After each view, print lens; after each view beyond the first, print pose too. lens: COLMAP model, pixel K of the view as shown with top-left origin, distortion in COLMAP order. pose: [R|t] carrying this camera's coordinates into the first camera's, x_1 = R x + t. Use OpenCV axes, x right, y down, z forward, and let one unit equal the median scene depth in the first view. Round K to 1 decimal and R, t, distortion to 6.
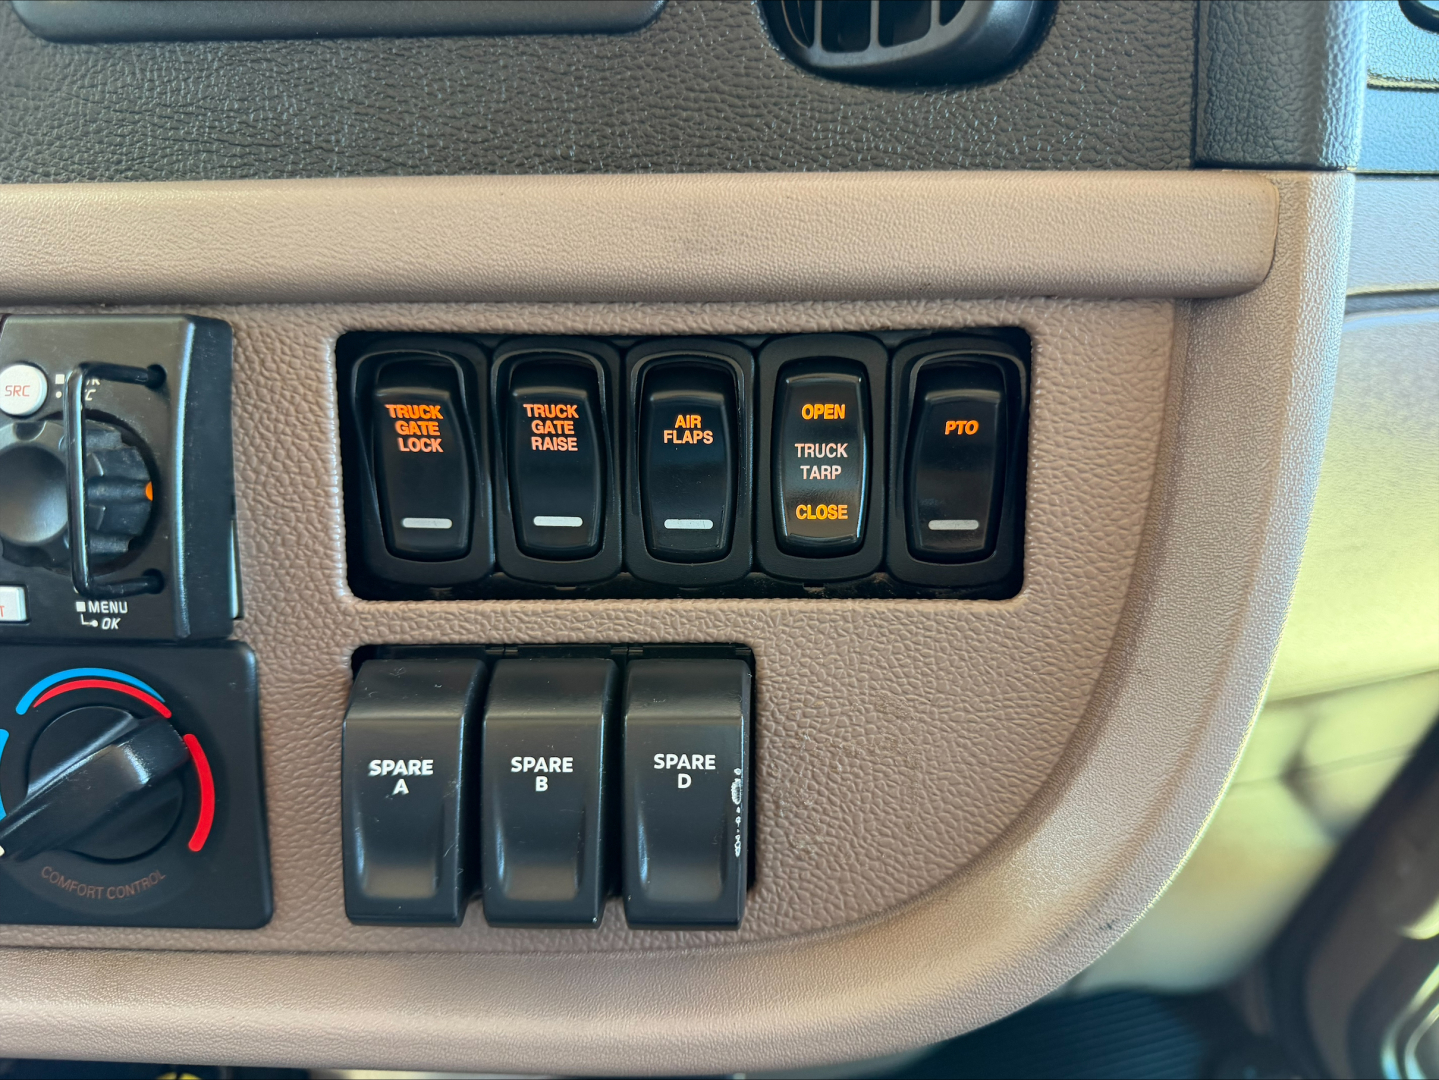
lens RADIAL K [[1051.5, 0, 719.5], [0, 1051.5, 540.0], [0, 0, 1]] dist [0.009040, -0.008494]
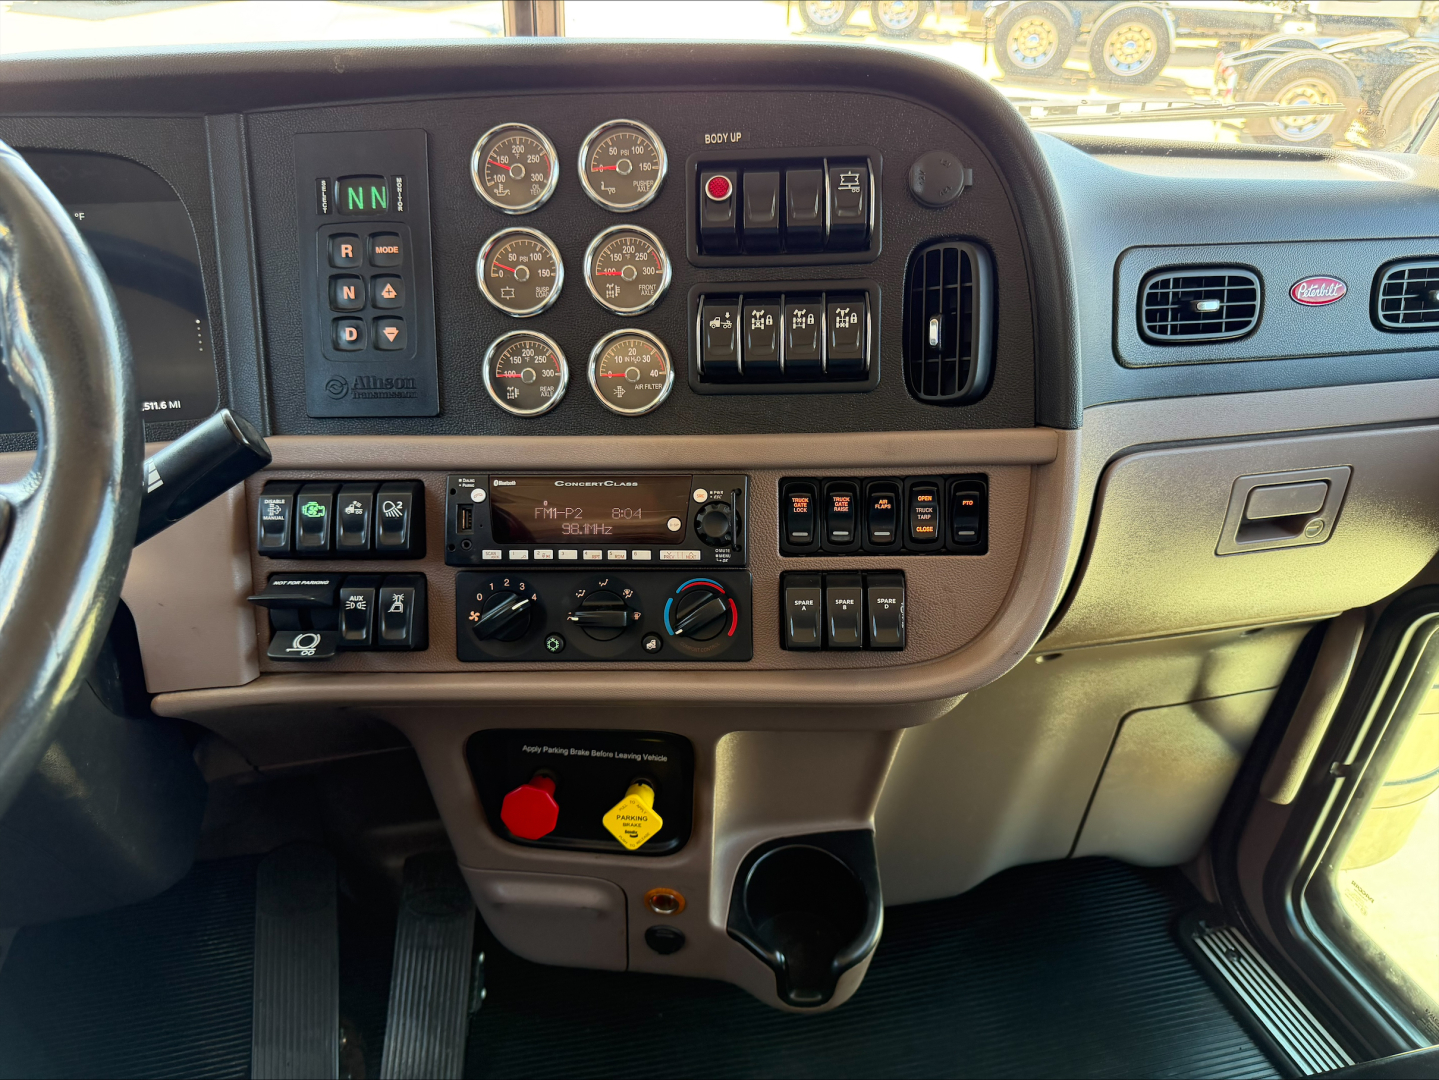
lens RADIAL K [[1035.6, 0, 715.1], [0, 1035.6, 532.6], [0, 0, 1]] dist [0.123512, -0.183644]
pose [[0.998100, -0.009108, -0.060936, -0.361246], [0.005320, 0.998059, -0.062042, 0.184345], [0.061382, 0.061600, 0.996212, -2.293305]]
